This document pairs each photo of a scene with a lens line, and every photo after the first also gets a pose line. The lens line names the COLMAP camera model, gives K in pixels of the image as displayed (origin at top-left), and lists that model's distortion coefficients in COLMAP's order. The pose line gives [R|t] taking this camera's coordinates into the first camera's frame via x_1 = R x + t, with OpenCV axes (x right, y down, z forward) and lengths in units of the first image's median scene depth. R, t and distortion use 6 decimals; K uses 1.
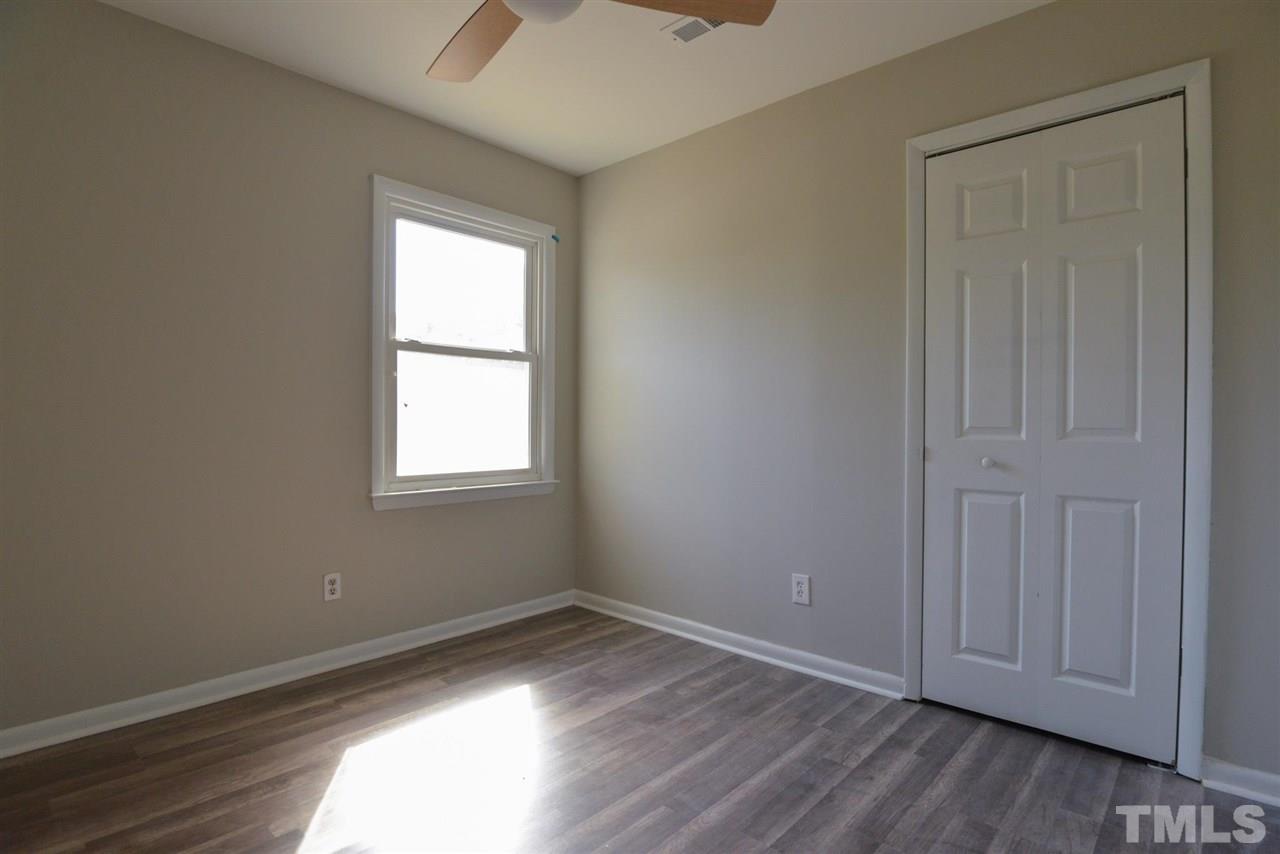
lens RADIAL K [[645.2, 0, 640.5], [0, 645.2, 421.7], [0, 0, 1]] dist [-0.000452, -0.011342]
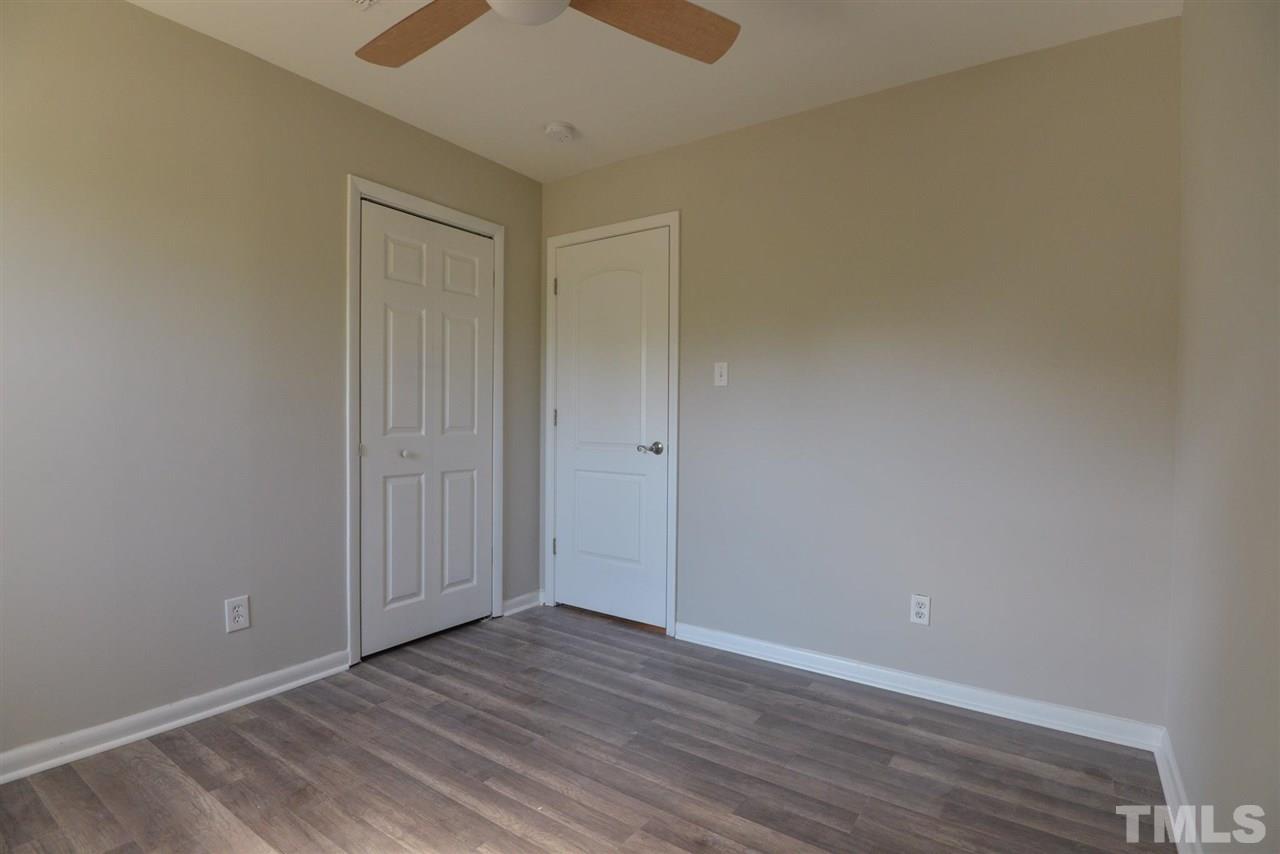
lens RADIAL K [[625.3, 0, 634.8], [0, 625.3, 427.2], [0, 0, 1]] dist [-0.013949, -0.007891]
pose [[-0.123835, -0.013770, 0.992207, -0.804714], [-0.000637, 0.999905, 0.013797, -0.009698], [-0.992303, 0.001076, -0.123832, 0.693406]]
